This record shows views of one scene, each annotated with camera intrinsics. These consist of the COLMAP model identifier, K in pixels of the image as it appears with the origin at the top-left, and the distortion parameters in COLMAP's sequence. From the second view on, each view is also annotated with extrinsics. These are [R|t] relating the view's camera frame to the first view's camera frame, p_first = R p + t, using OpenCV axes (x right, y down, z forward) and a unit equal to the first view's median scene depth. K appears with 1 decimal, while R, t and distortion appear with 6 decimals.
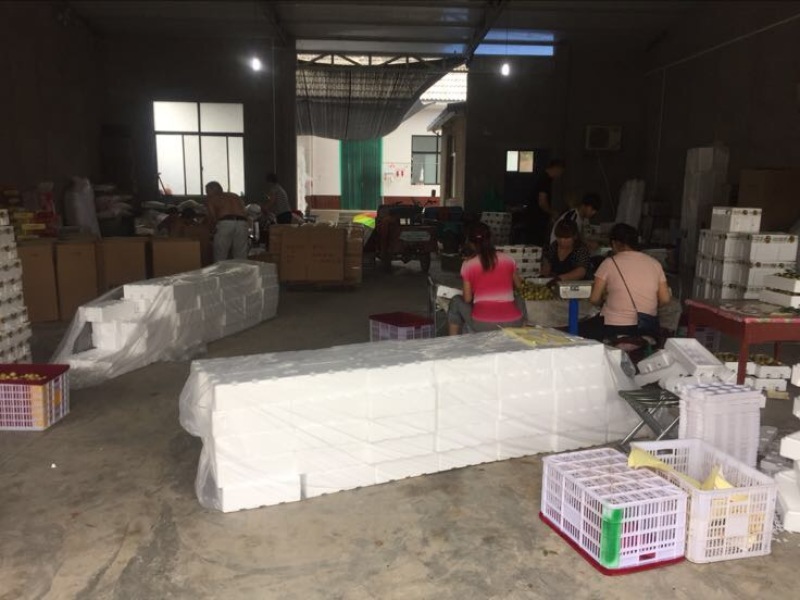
lens RADIAL K [[669.9, 0, 403.5], [0, 669.9, 300.0], [0, 0, 1]] dist [0.082600, -0.122863]
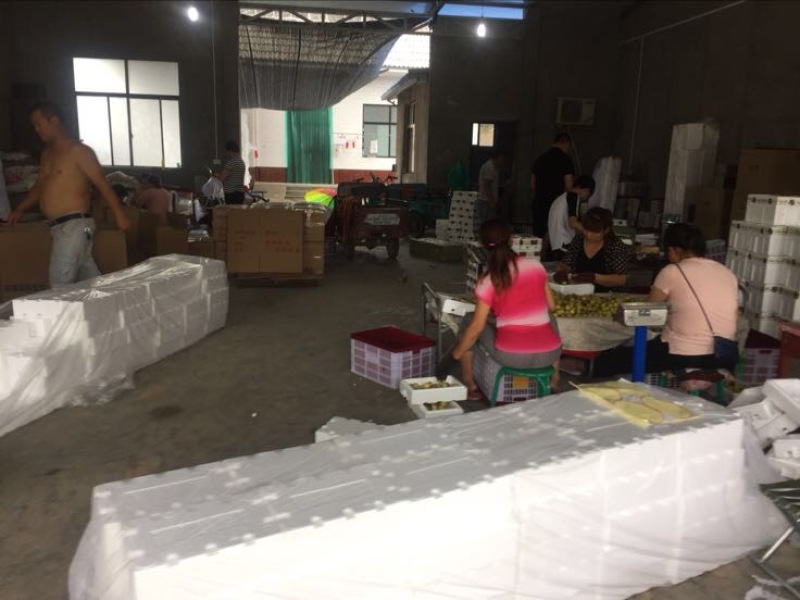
lens RADIAL K [[669.9, 0, 403.5], [0, 669.9, 300.0], [0, 0, 1]] dist [0.082600, -0.122863]
pose [[0.996380, -0.002268, 0.084976, -0.028591], [-0.001202, 0.999168, 0.040759, -0.024226], [-0.084998, -0.040713, 0.995549, 0.114502]]
